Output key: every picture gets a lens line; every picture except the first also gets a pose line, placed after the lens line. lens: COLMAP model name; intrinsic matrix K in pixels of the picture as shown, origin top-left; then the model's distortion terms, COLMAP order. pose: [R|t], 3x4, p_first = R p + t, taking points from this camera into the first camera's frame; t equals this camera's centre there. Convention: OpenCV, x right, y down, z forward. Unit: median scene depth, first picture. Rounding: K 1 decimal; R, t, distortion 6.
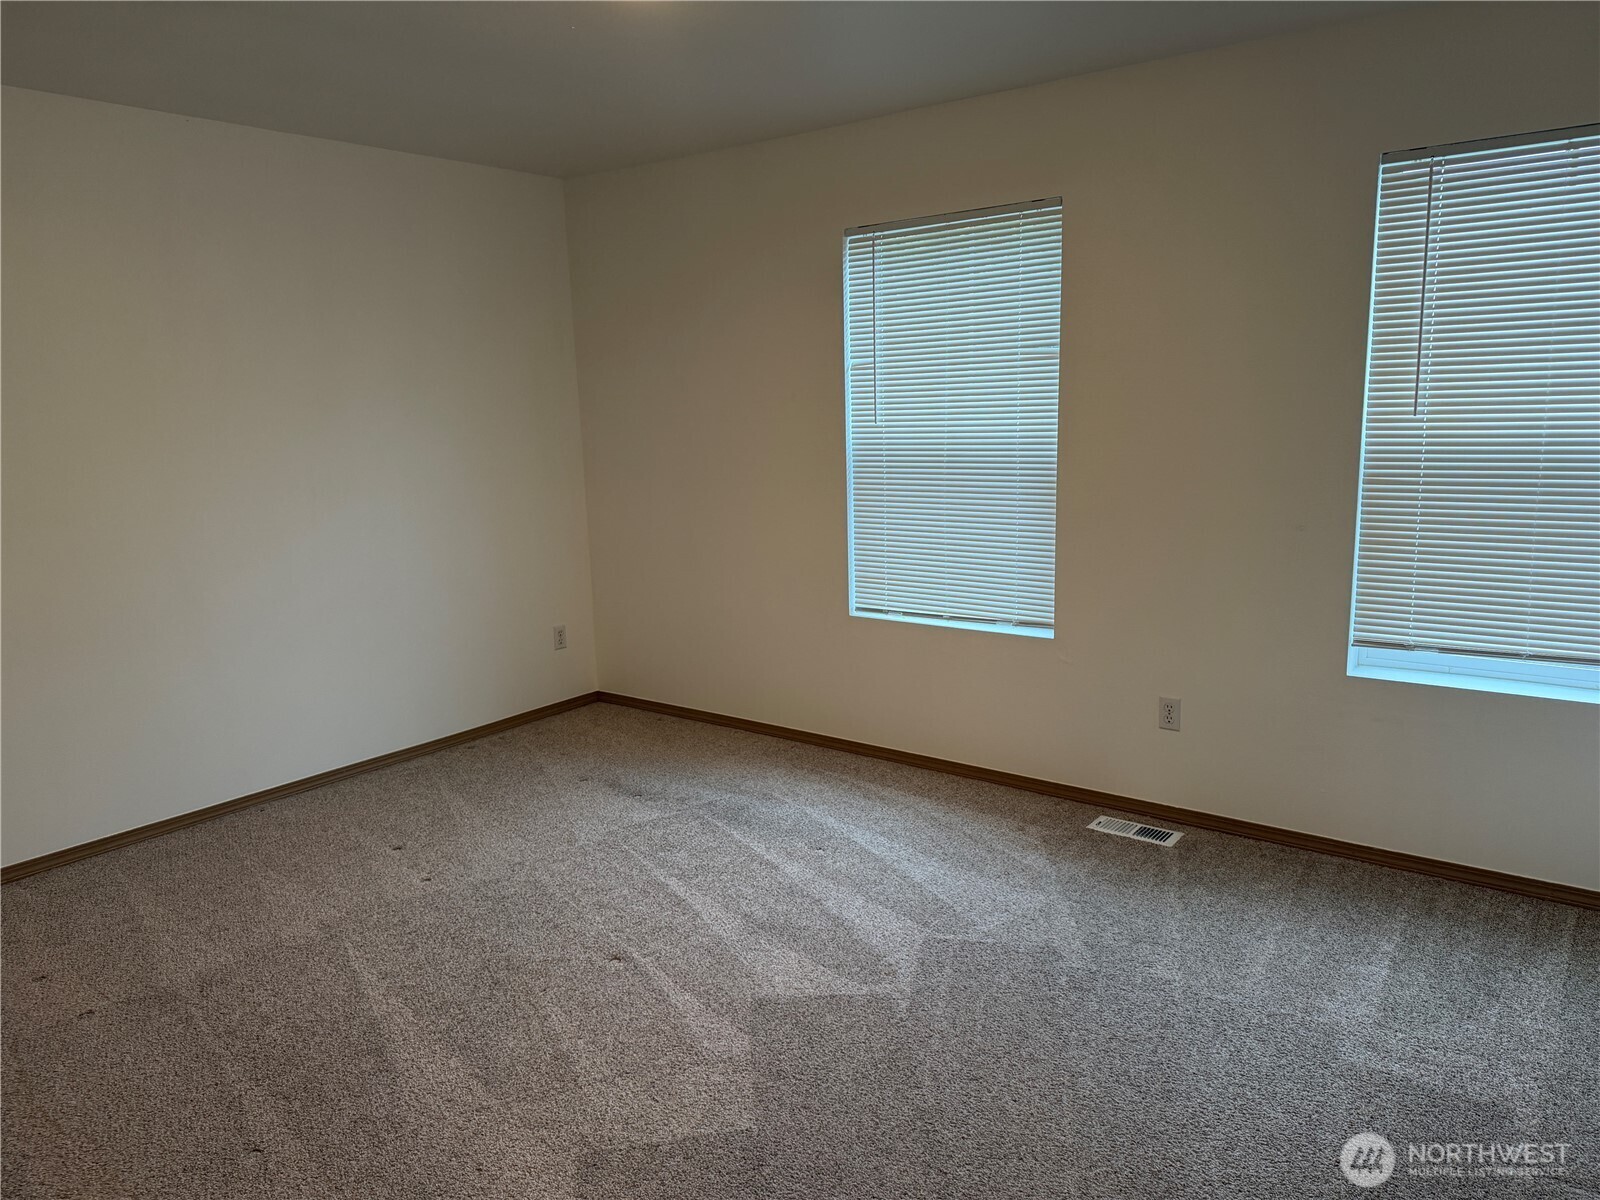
lens RADIAL K [[1113.9, 0, 800.0], [0, 1113.9, 600.0], [0, 0, 1]] dist [0.002147, -0.001767]
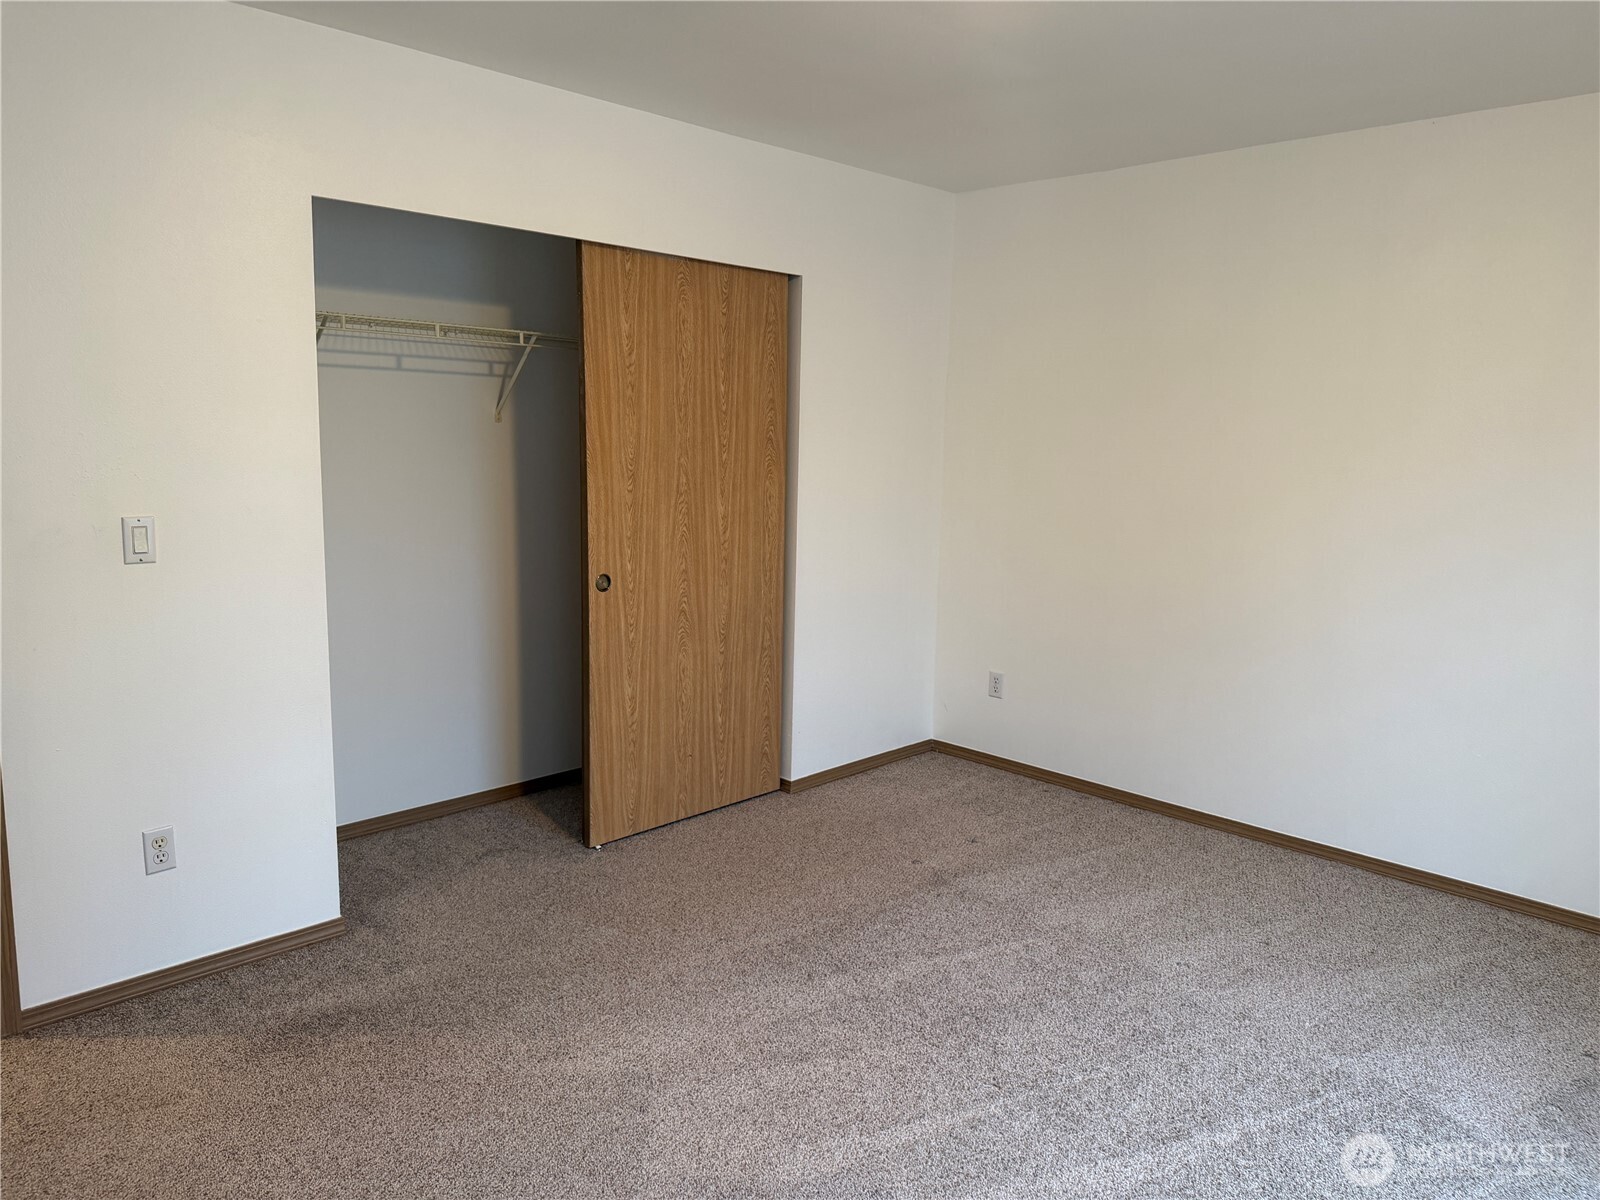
lens RADIAL K [[1113.9, 0, 800.0], [0, 1113.9, 600.0], [0, 0, 1]] dist [0.002147, -0.001767]
pose [[-0.129746, 0.173287, -0.976288, 0.600812], [-0.201816, 0.959384, 0.197108, -0.159415], [0.970791, 0.222605, -0.089504, 0.856523]]
